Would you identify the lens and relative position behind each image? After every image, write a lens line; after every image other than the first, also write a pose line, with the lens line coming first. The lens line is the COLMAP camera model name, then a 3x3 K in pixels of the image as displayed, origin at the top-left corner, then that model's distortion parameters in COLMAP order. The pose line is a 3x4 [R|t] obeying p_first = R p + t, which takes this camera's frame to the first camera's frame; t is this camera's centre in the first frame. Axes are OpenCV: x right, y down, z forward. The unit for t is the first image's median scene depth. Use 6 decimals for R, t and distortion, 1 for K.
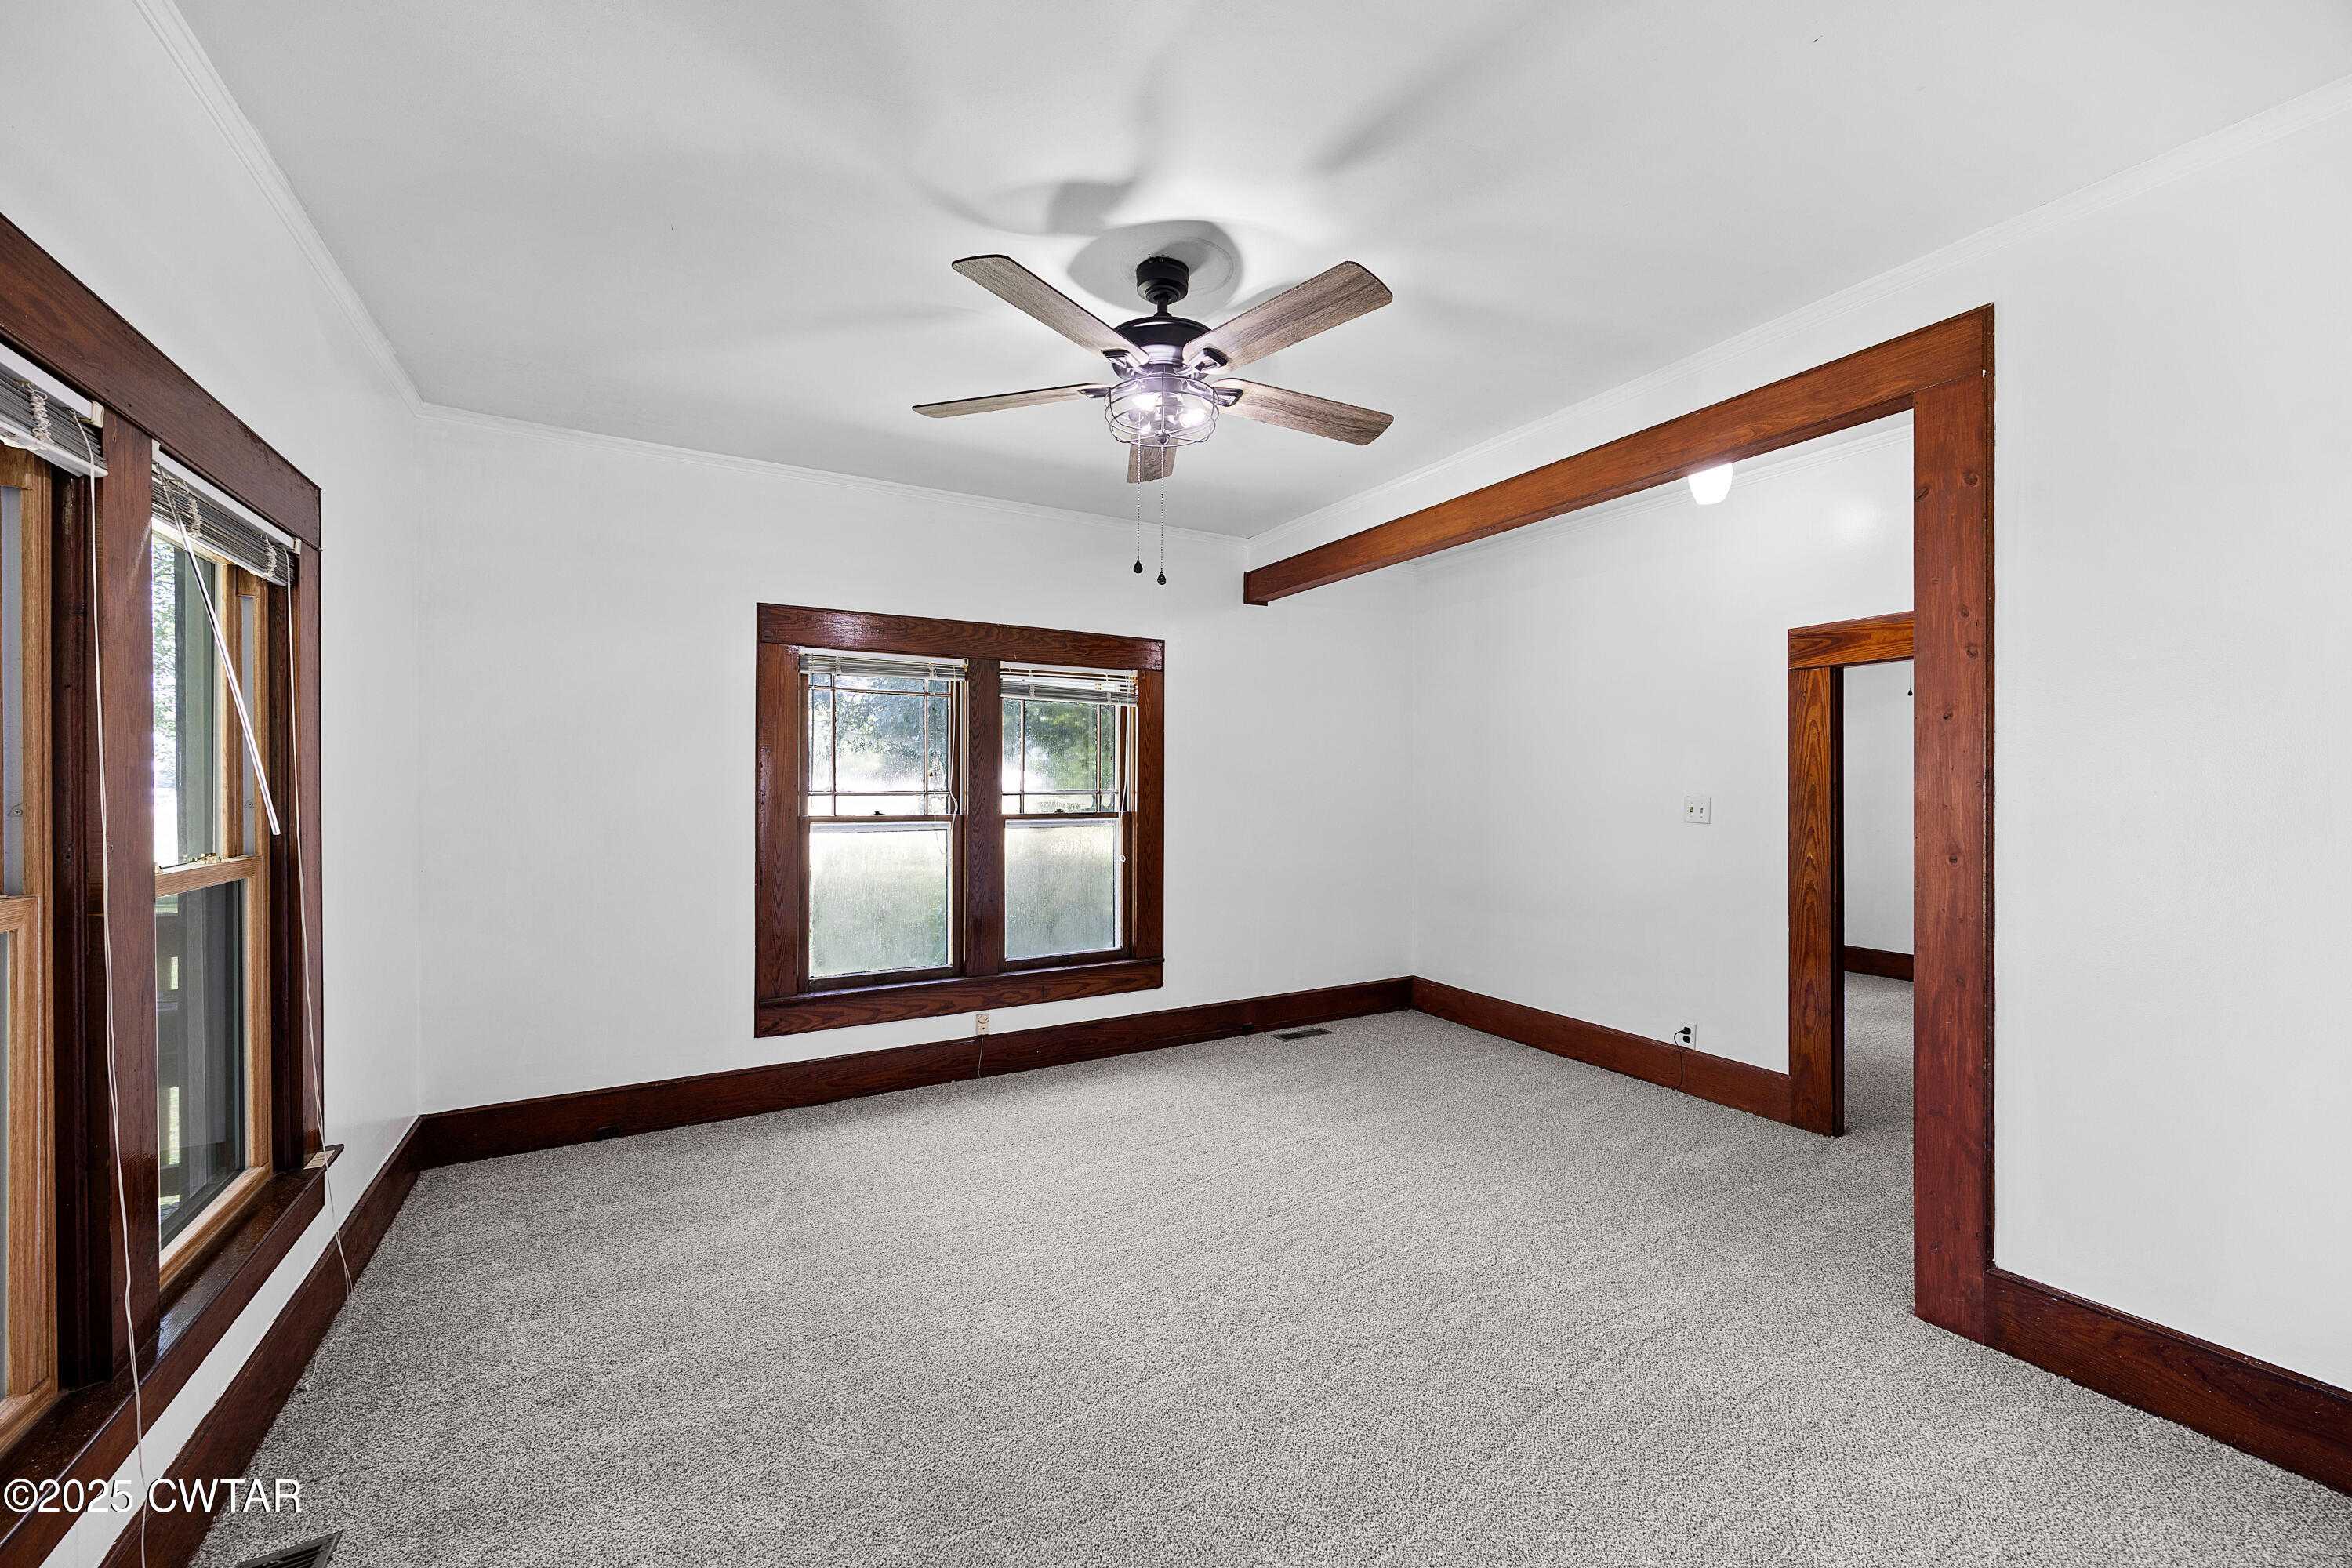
lens RADIAL K [[873.8, 0, 1121.0], [0, 873.8, 790.8], [0, 0, 1]] dist [0.000297, -0.000037]
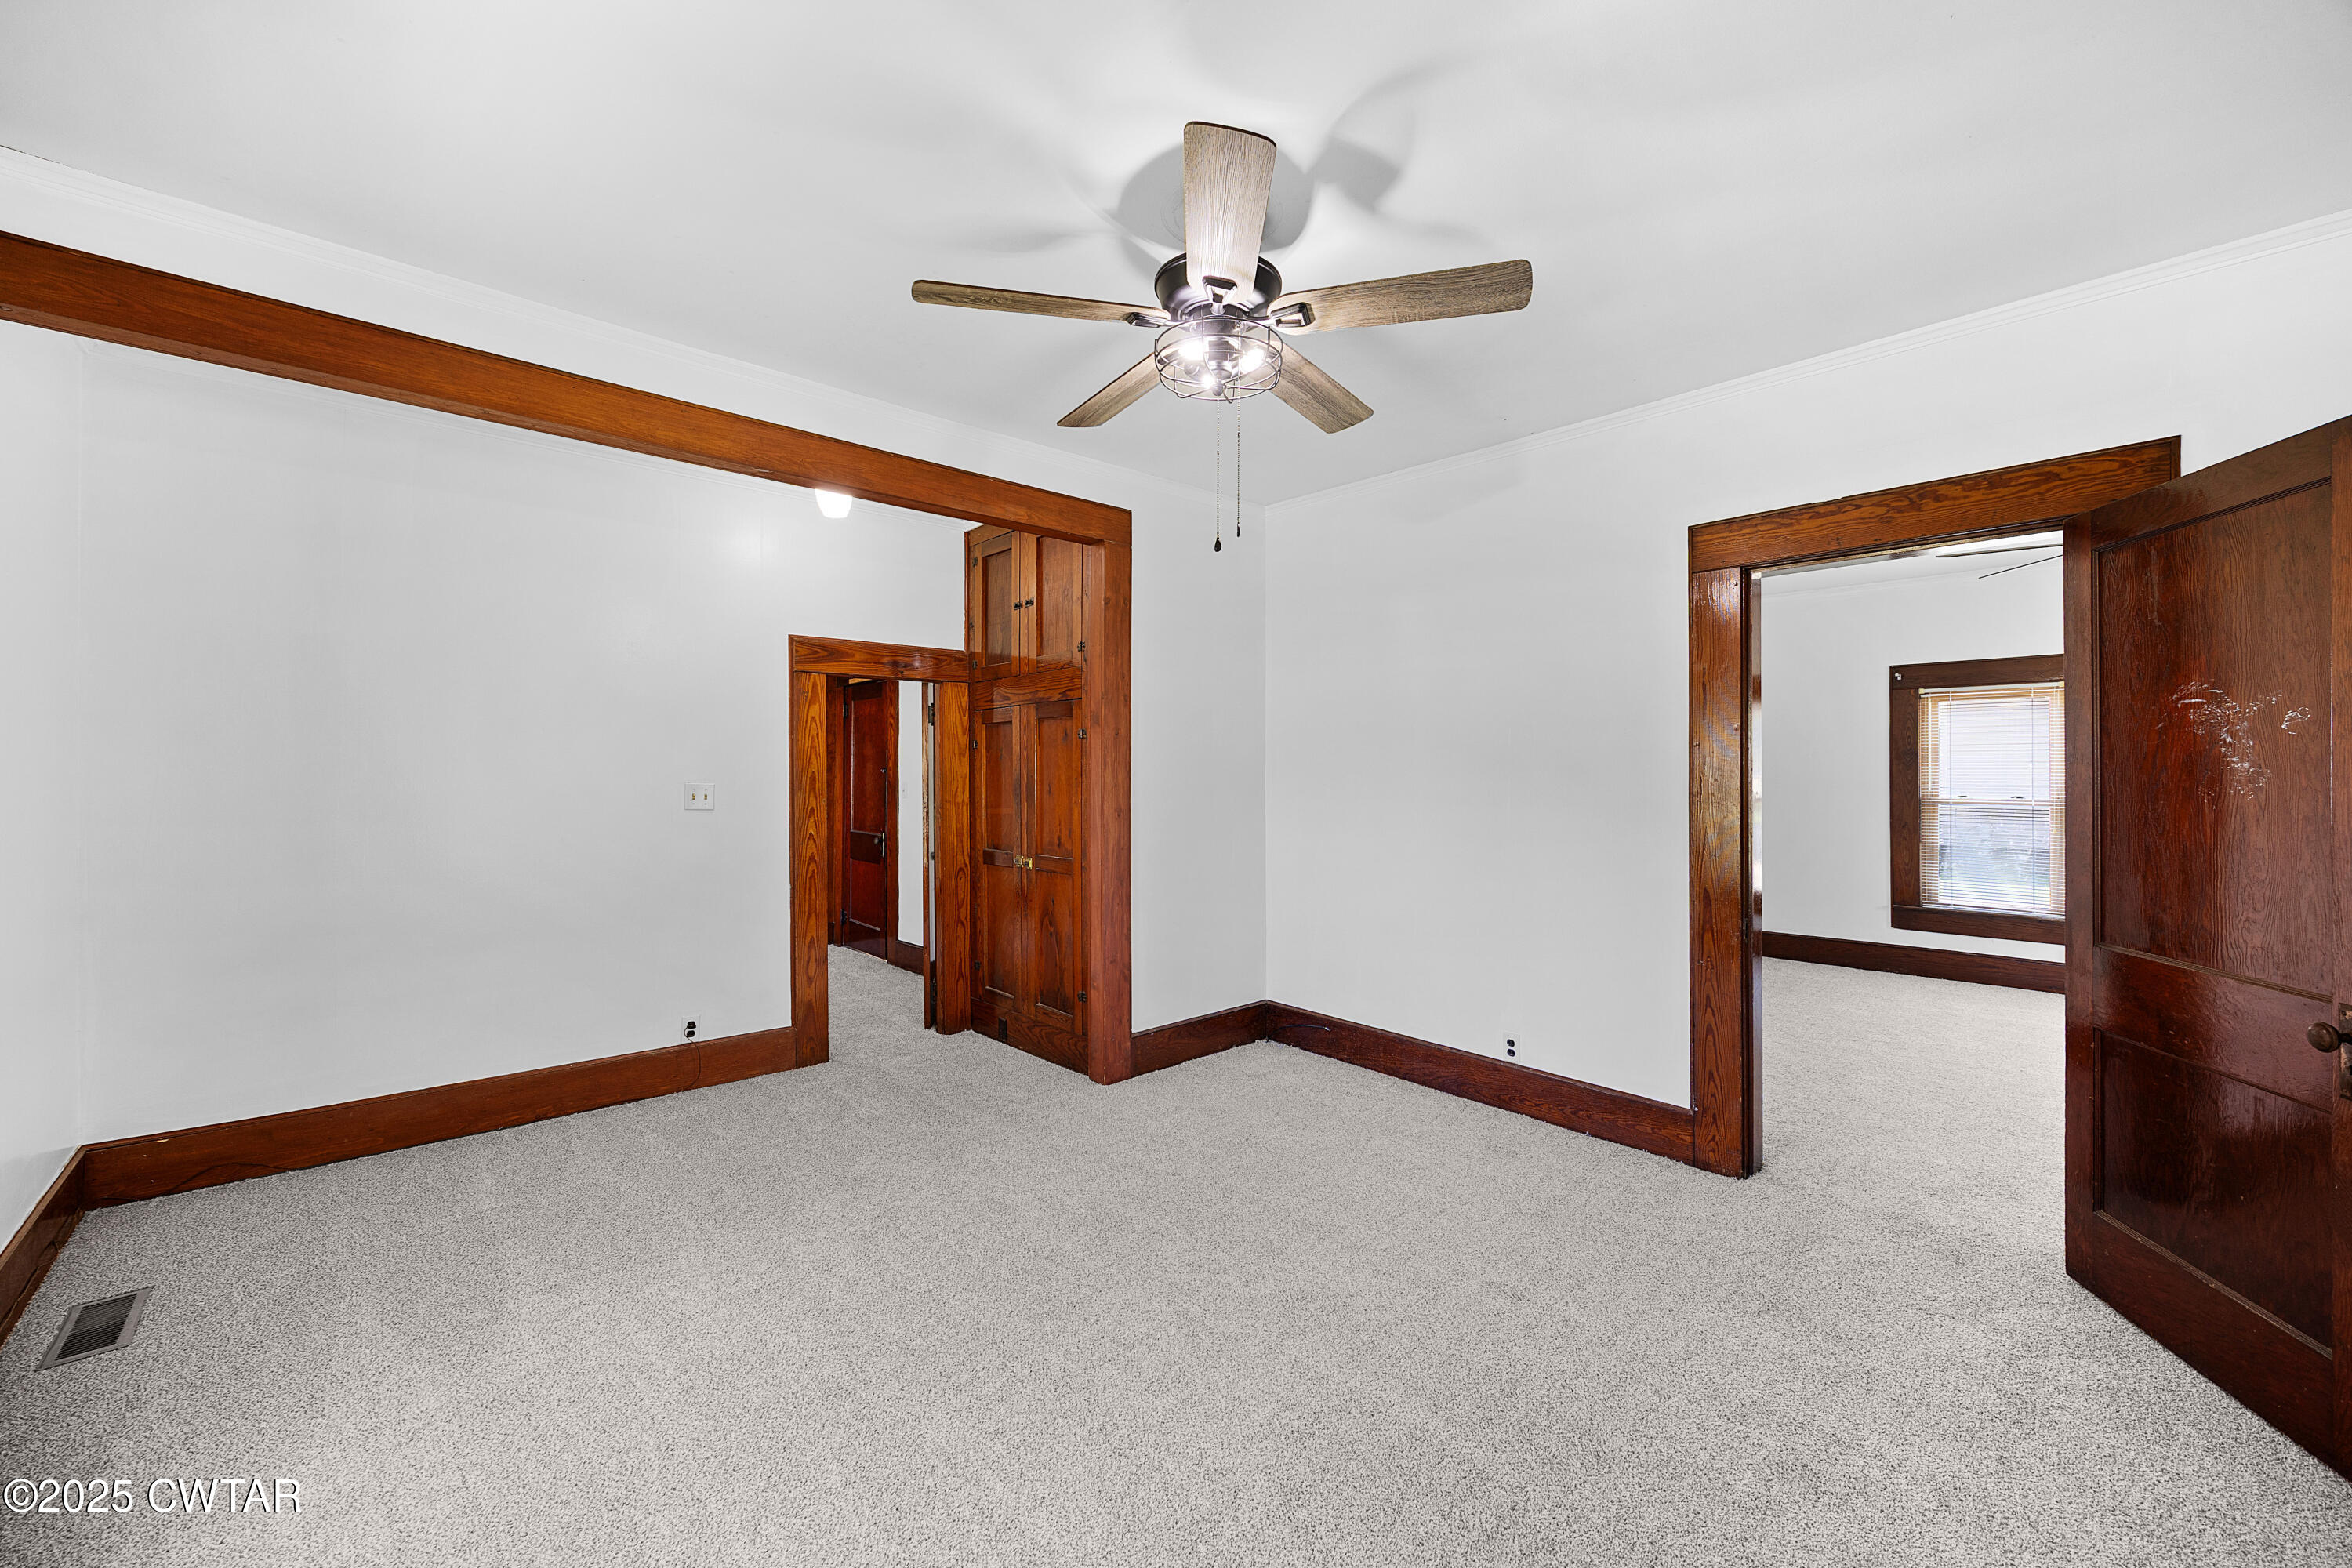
lens RADIAL K [[929.6, 0, 1202.2], [0, 929.6, 773.1], [0, 0, 1]] dist [0.000522, 0.000126]
pose [[-0.241888, -0.001277, 0.970303, -0.550883], [0.005155, 0.999983, 0.002601, -0.005313], [-0.970290, 0.005631, -0.241878, 0.783305]]
